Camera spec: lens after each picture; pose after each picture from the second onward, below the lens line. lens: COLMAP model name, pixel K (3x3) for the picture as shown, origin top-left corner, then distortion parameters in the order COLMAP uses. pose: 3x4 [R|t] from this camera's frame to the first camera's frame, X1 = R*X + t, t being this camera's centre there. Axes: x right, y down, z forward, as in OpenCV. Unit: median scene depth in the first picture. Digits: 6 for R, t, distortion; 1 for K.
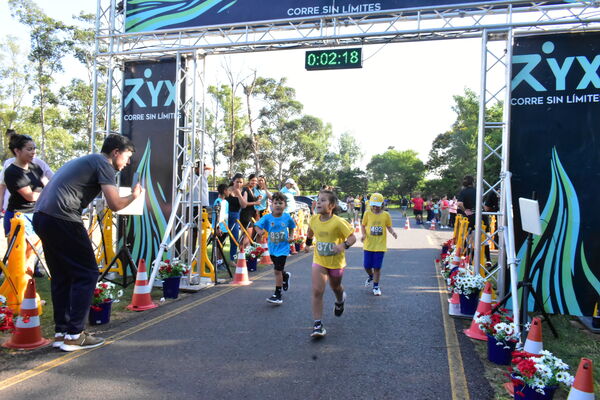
lens RADIAL K [[459.2, 0, 300.0], [0, 459.2, 200.0], [0, 0, 1]] dist [-0.023329, 0.010127]
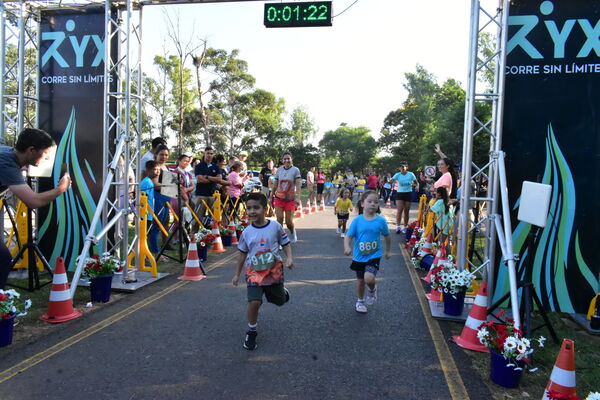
lens RADIAL K [[459.2, 0, 300.0], [0, 459.2, 200.0], [0, 0, 1]] dist [-0.023329, 0.010127]
pose [[0.994505, -0.001001, 0.104687, -0.009170], [-0.004445, 0.998649, 0.051775, -0.008822], [-0.104598, -0.051956, 0.993157, 0.121004]]
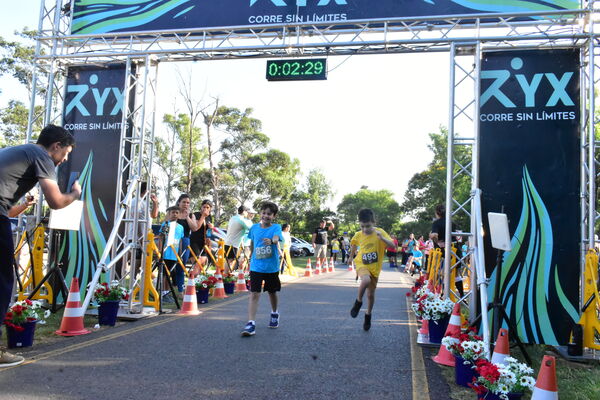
lens RADIAL K [[508.7, 0, 300.0], [0, 508.7, 200.0], [0, 0, 1]] dist [-0.018485, -0.000697]
pose [[0.997378, 0.022250, 0.068869, 0.011629], [-0.016171, 0.996024, -0.087602, 0.040185], [-0.070544, 0.086258, 0.993772, -0.009761]]
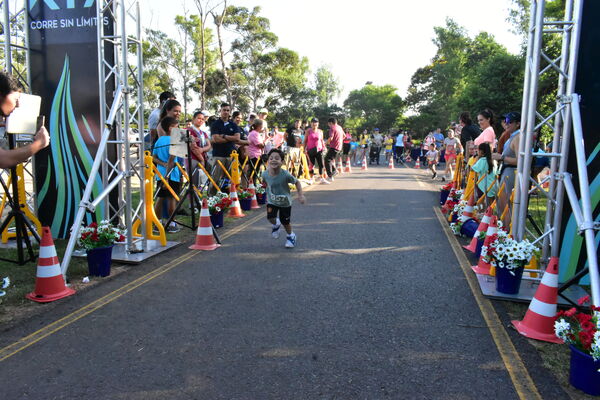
lens RADIAL K [[459.2, 0, 300.0], [0, 459.2, 200.0], [0, 0, 1]] dist [-0.023329, 0.010127]
pose [[0.998619, -0.015510, 0.050202, 0.000279], [0.008651, 0.990935, 0.134065, 0.000701], [-0.051826, -0.133445, 0.989700, 0.214857]]
